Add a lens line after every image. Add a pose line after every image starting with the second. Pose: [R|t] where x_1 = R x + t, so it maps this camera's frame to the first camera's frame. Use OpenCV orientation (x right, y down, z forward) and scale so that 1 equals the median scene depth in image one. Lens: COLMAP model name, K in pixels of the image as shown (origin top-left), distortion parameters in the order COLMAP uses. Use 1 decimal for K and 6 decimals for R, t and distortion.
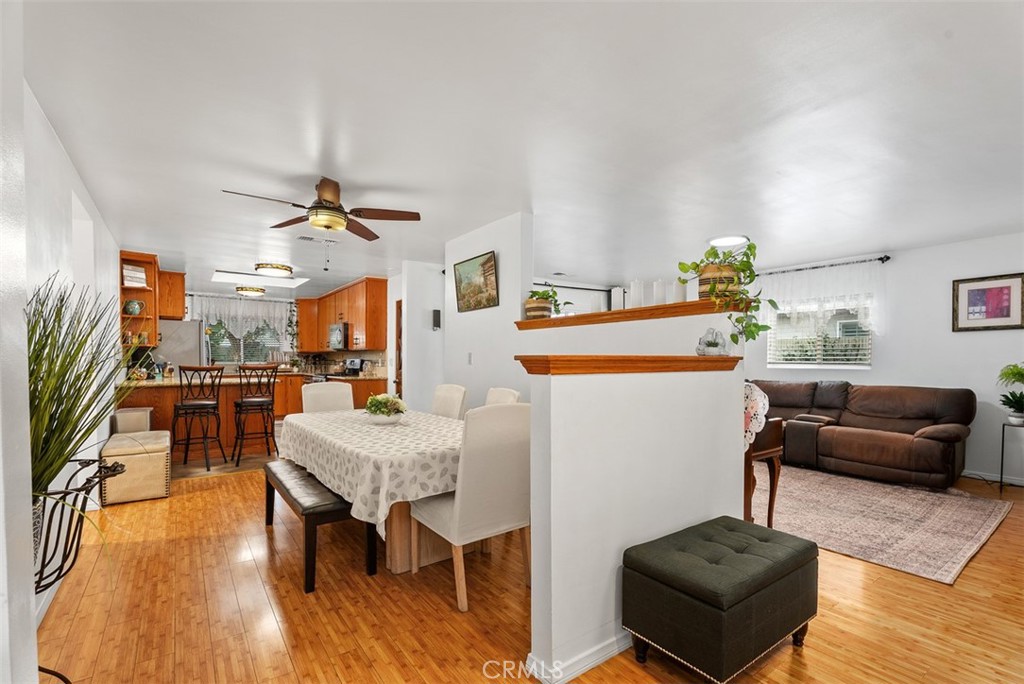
lens RADIAL K [[464.9, 0, 516.2], [0, 464.9, 368.5], [0, 0, 1]] dist [0.000634, -0.000034]
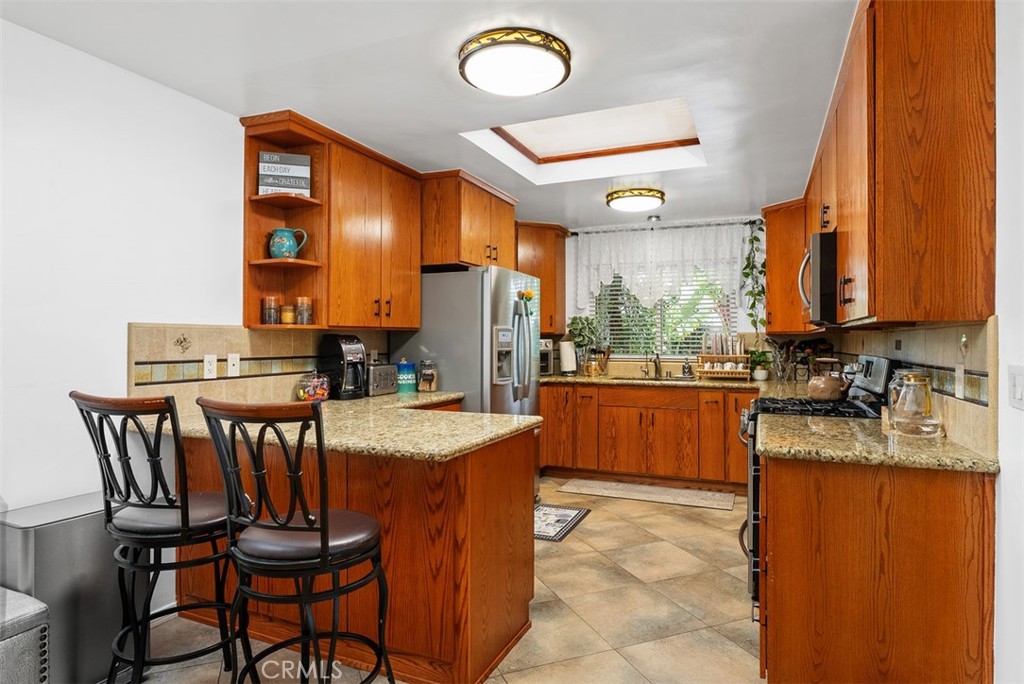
lens RADIAL K [[578.8, 0, 512.0], [0, 578.8, 342.0], [0, 0, 1]] dist [-0.019909, 0.000937]
pose [[0.510551, -0.001135, -0.859846, -0.208615], [-0.014283, 0.999850, -0.009801, -0.030820], [0.859729, 0.017285, 0.510459, 0.837748]]
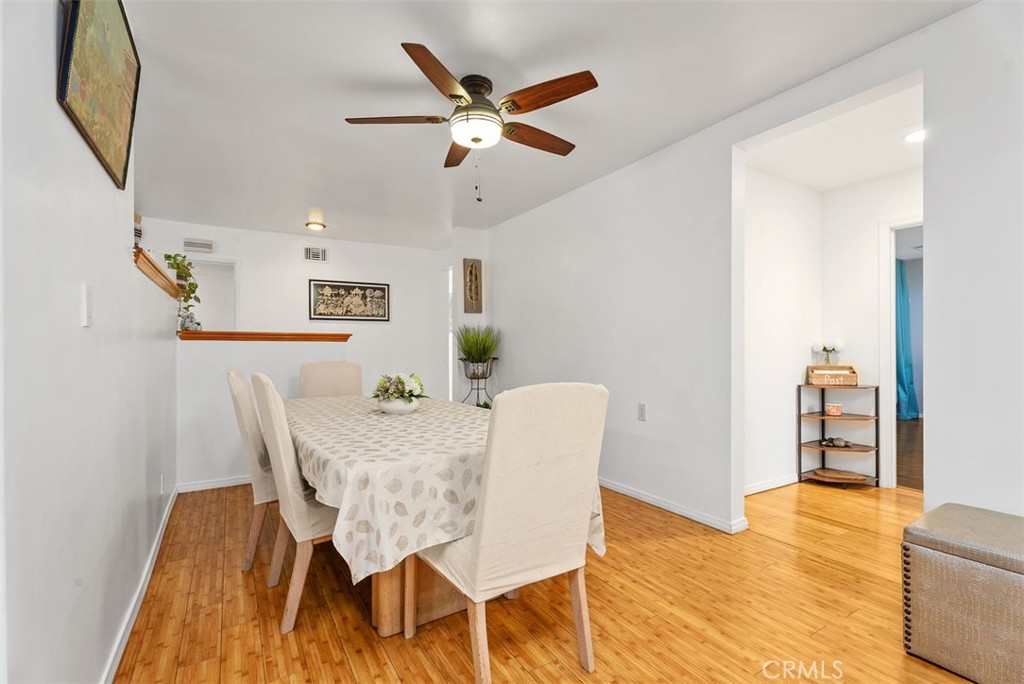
lens RADIAL K [[458.0, 0, 514.9], [0, 458.0, 341.9], [0, 0, 1]] dist [0.001063, 0.000513]
pose [[-0.997484, 0.001071, 0.070881, -0.289152], [0.001677, 0.999963, 0.008486, -0.000774], [-0.070869, 0.008583, -0.997449, 0.952787]]
